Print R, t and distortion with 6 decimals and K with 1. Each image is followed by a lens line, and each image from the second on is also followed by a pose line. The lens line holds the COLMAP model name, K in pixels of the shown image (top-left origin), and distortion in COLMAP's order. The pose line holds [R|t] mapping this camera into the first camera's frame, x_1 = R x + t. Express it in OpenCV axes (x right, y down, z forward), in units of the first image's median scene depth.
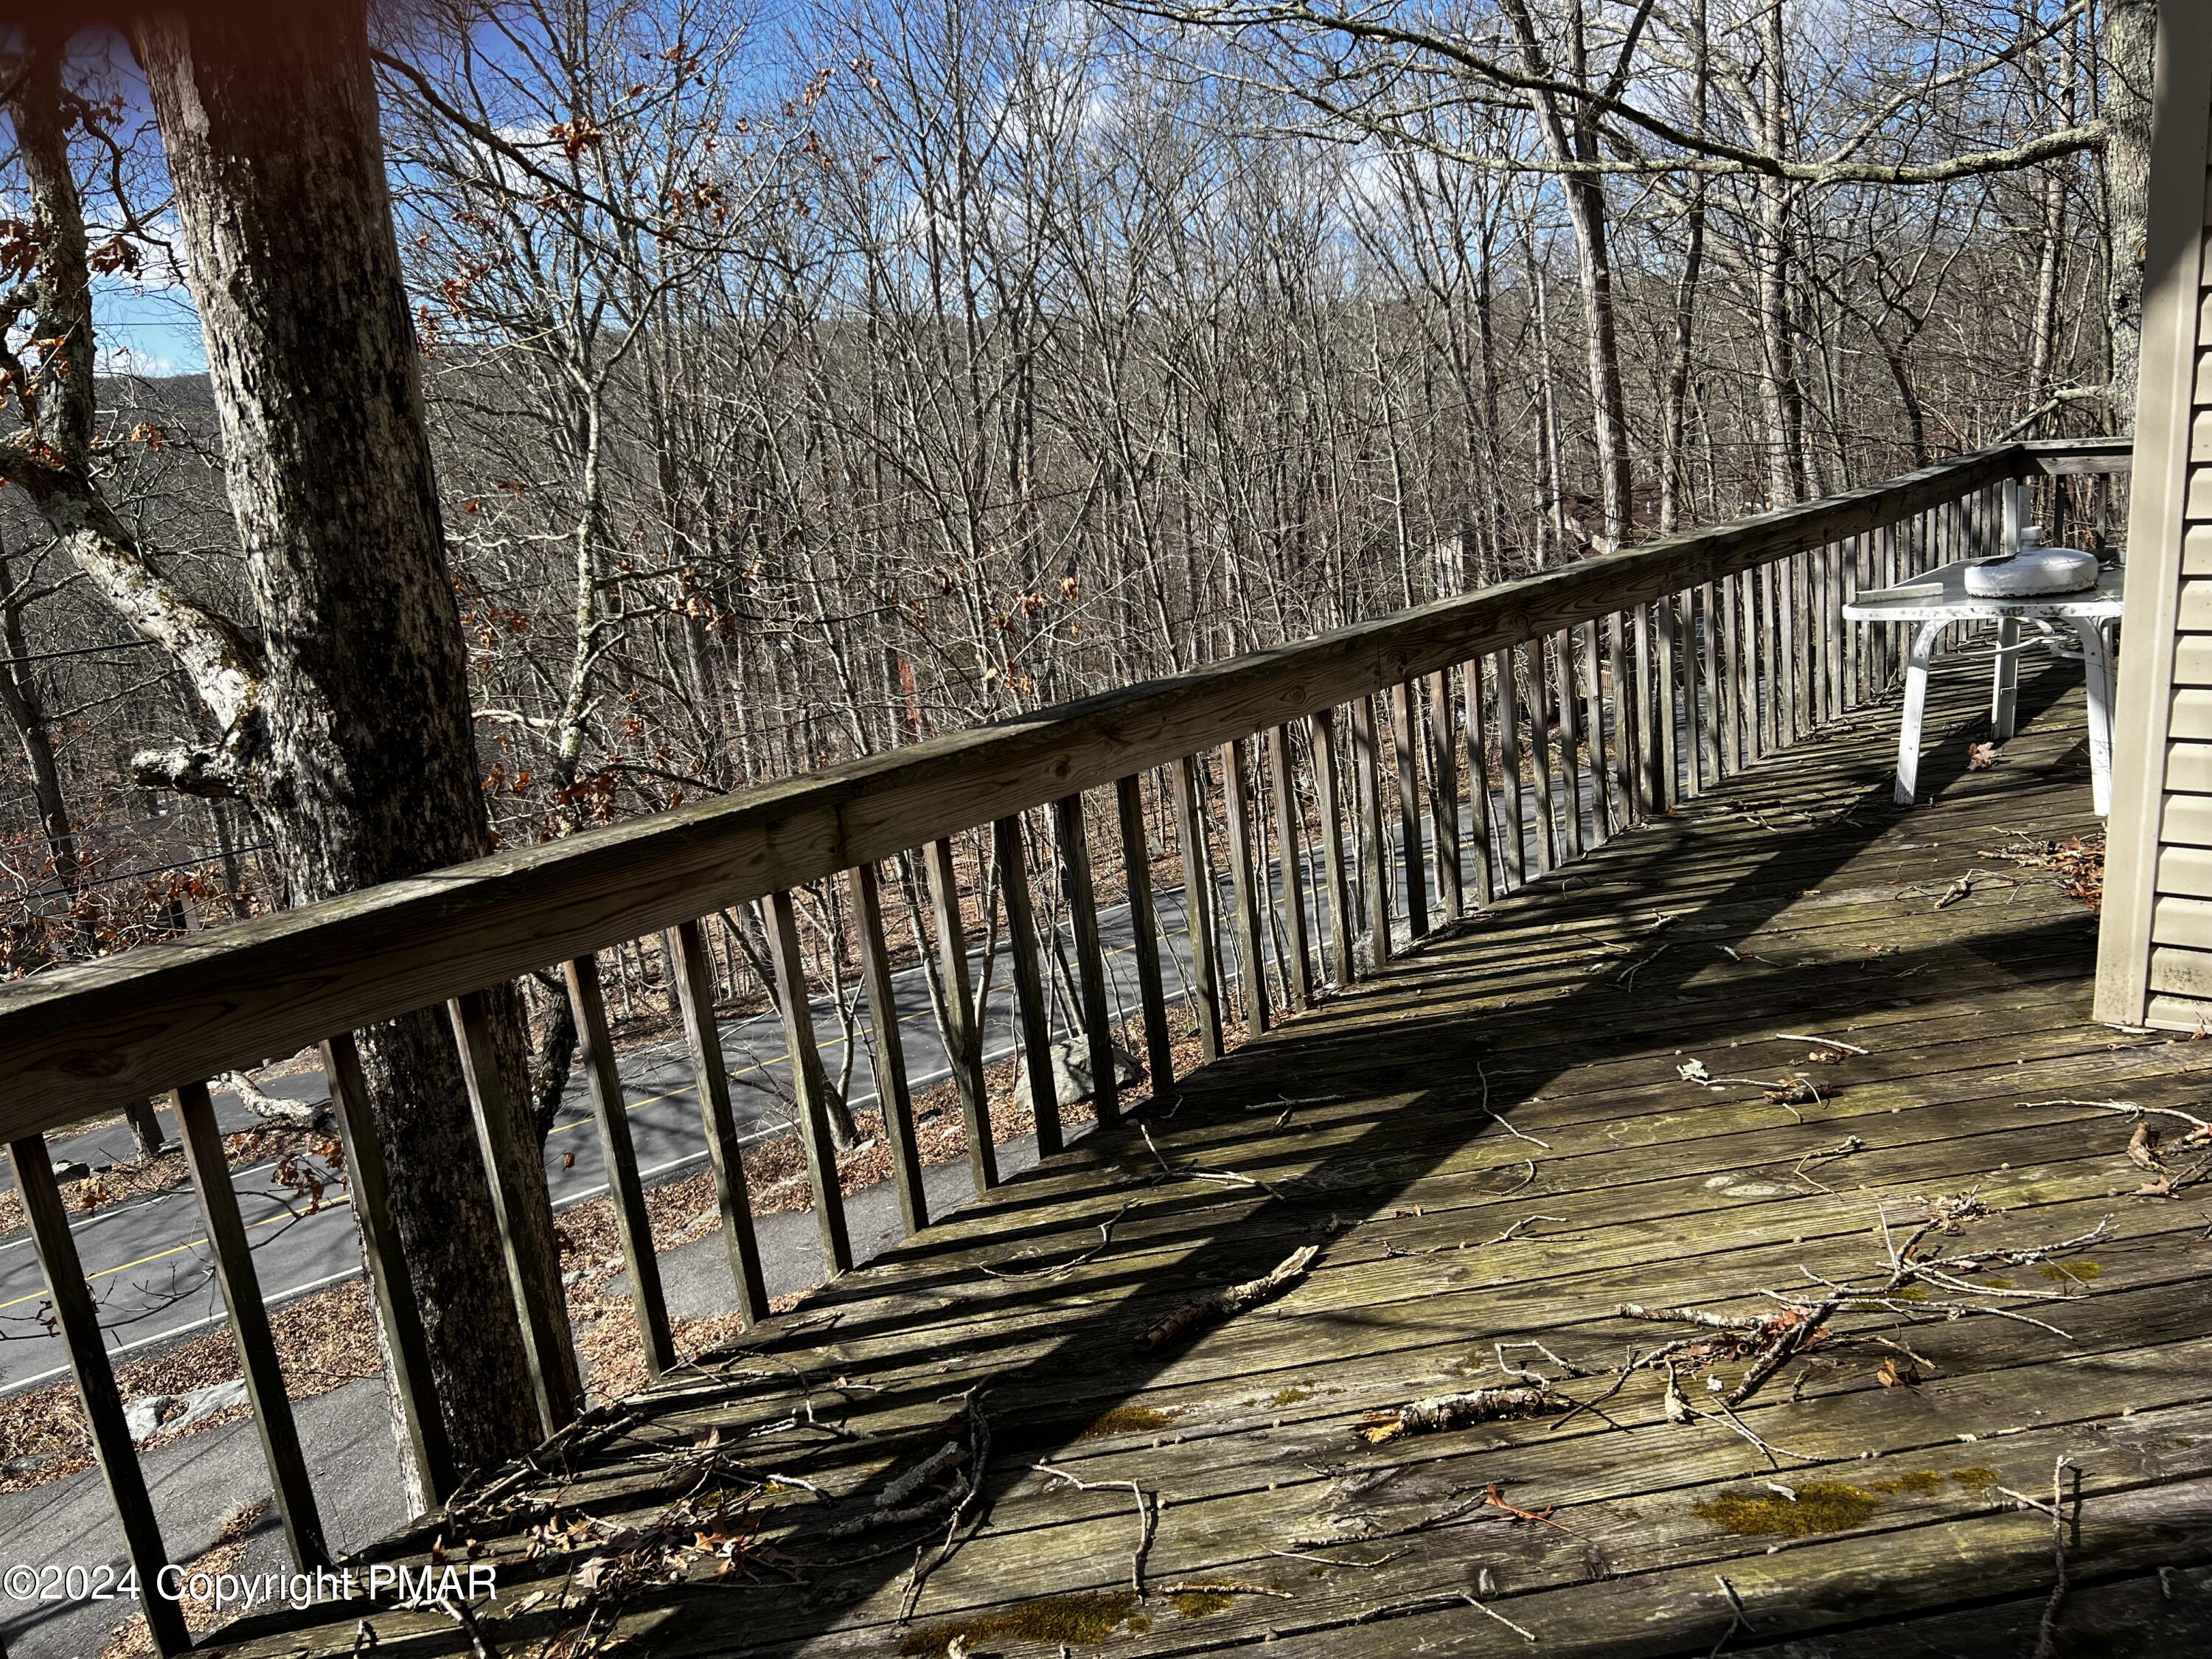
lens RADIAL K [[1664.1, 0, 1100.5], [0, 1664.1, 831.1], [0, 0, 1]] dist [0.039715, -0.034759]
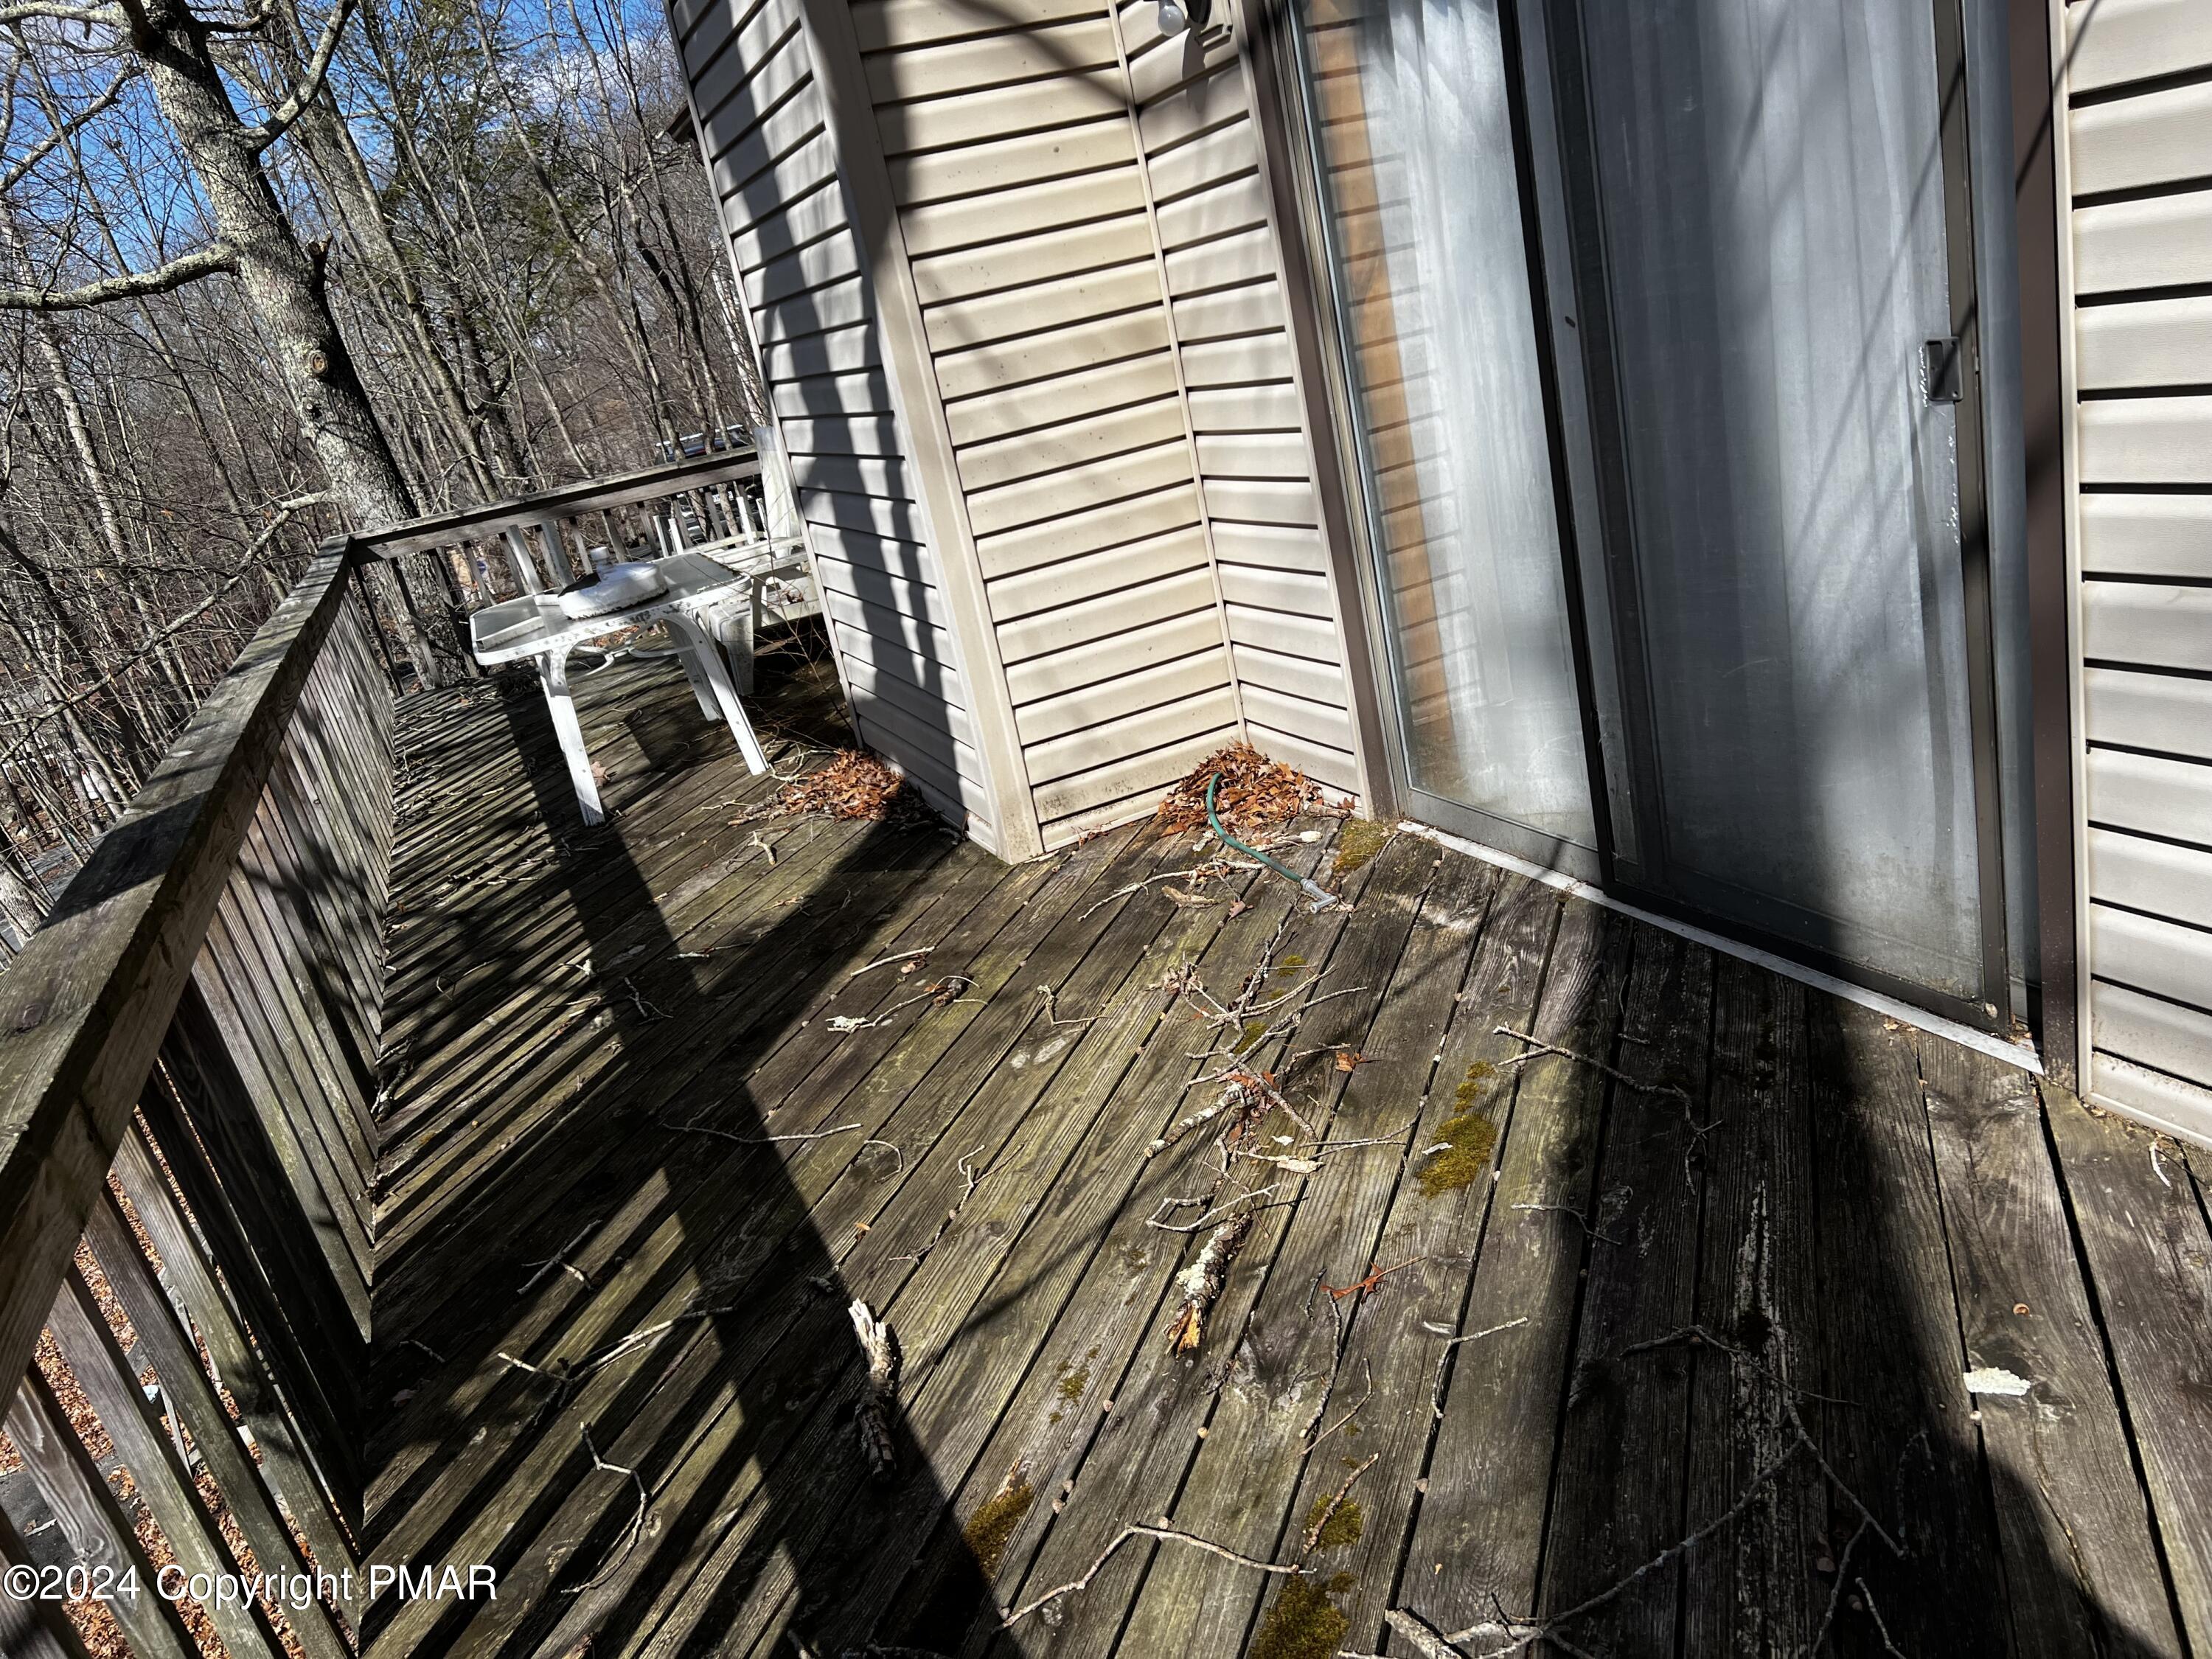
lens RADIAL K [[1664.1, 0, 1110.6], [0, 1664.1, 838.5], [0, 0, 1]] dist [0.039715, -0.034759]
pose [[0.455598, -0.287625, 0.842438, -0.333295], [0.366787, 0.922950, 0.116752, -0.015954], [-0.811109, 0.255803, 0.525991, 0.273066]]
